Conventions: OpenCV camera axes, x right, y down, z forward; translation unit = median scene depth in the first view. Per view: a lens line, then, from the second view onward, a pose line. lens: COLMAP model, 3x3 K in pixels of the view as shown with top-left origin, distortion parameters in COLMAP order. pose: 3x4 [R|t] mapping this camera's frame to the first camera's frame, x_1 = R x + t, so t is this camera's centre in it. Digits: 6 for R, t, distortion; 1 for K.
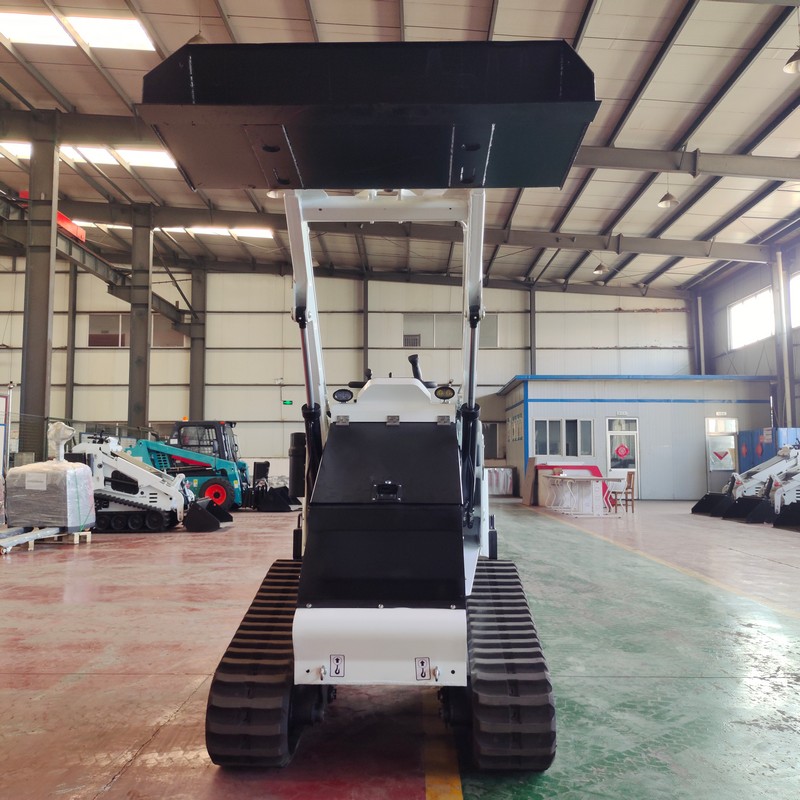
lens RADIAL K [[799.6, 0, 398.7], [0, 799.6, 399.9], [0, 0, 1]] dist [0.015194, 0.000000]
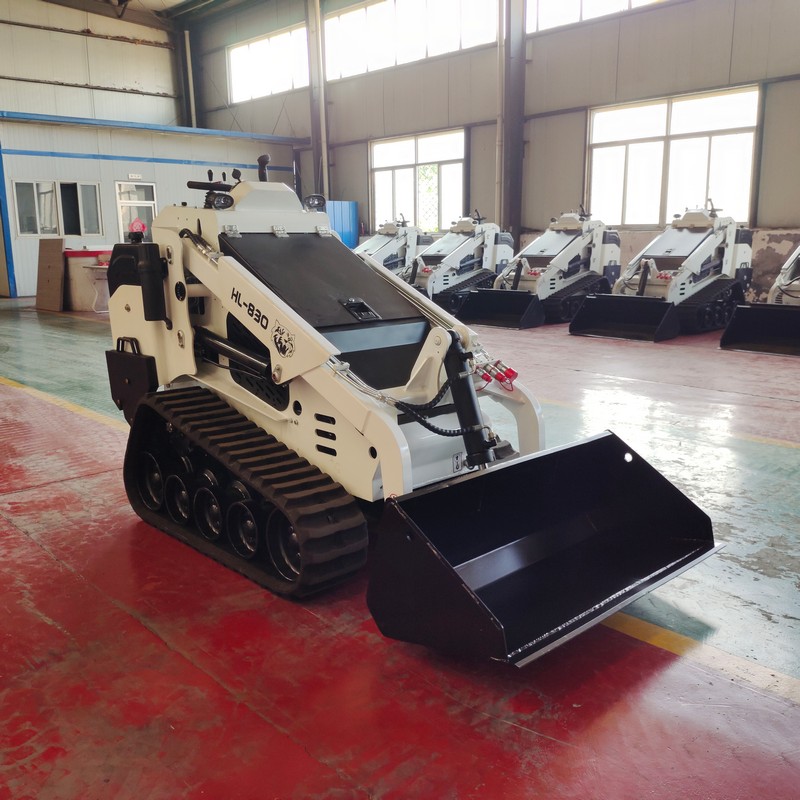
lens RADIAL K [[799.6, 0, 400.2], [0, 799.6, 397.2], [0, 0, 1]] dist [0.015194, 0.000000]
pose [[0.728232, -0.152712, 0.668100, -0.076867], [-0.035762, 0.965062, 0.259571, 0.012487], [-0.684397, -0.212921, 0.697328, 0.254921]]
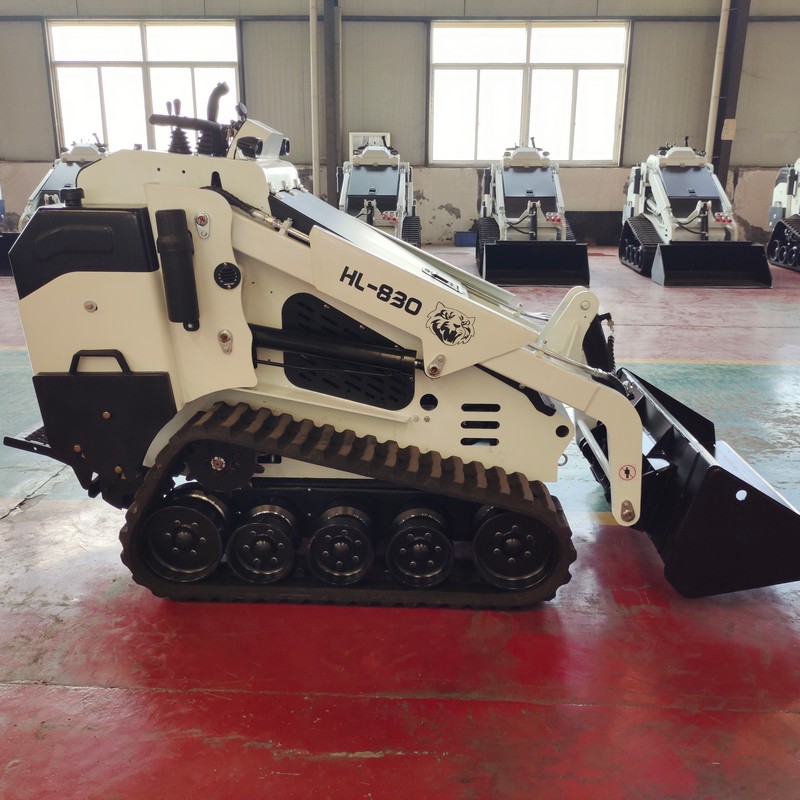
lens RADIAL K [[799.6, 0, 398.3], [0, 799.6, 401.3], [0, 0, 1]] dist [0.015194, 0.000000]
pose [[0.050543, -0.297687, 0.953325, -0.246892], [-0.081691, 0.950114, 0.301015, 0.027163], [-0.995375, -0.093092, 0.023703, 0.805290]]
